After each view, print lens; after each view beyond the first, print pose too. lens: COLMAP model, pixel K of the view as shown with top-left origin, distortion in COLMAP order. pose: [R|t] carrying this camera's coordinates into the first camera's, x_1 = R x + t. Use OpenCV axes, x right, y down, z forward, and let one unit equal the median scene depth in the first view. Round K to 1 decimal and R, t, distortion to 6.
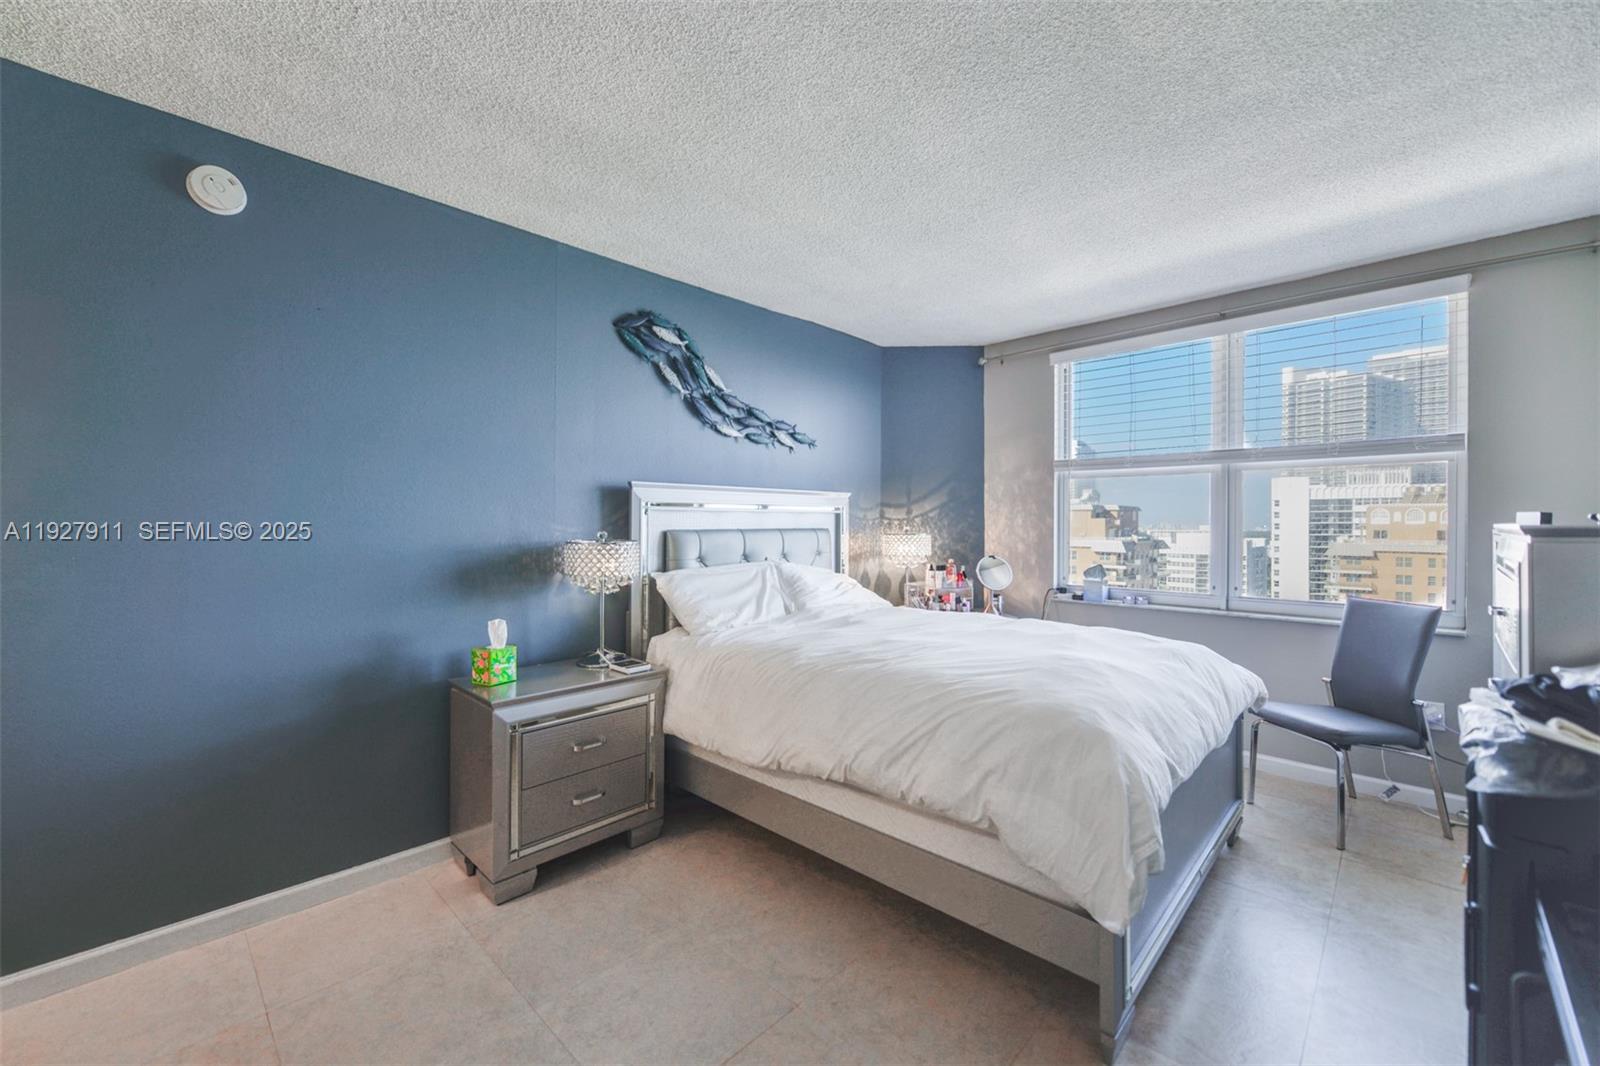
lens RADIAL K [[653.4, 0, 801.2], [0, 653.4, 521.7], [0, 0, 1]] dist [-0.000311, -0.000550]
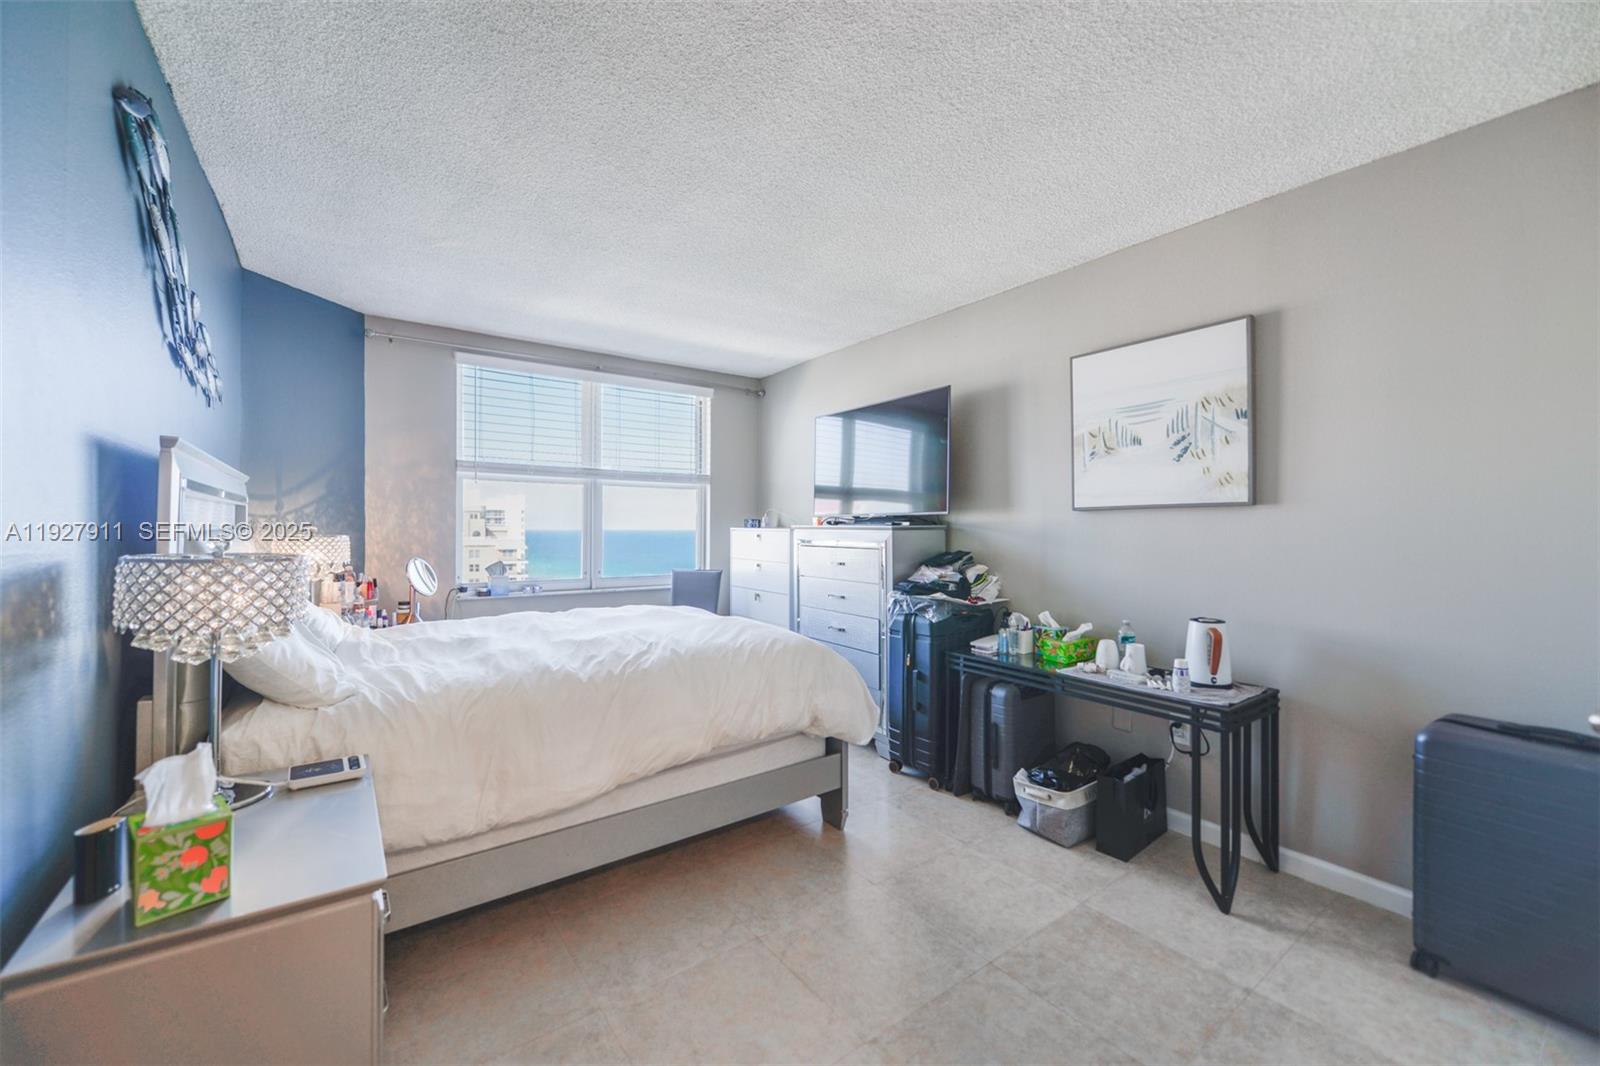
lens RADIAL K [[634.5, 0, 800.5], [0, 634.5, 521.6], [0, 0, 1]] dist [0.000531, -0.000116]
pose [[0.159584, 0.007753, 0.987154, -0.472041], [-0.007064, 0.999953, -0.006712, 0.003193], [-0.987159, -0.005902, 0.159631, 0.319703]]
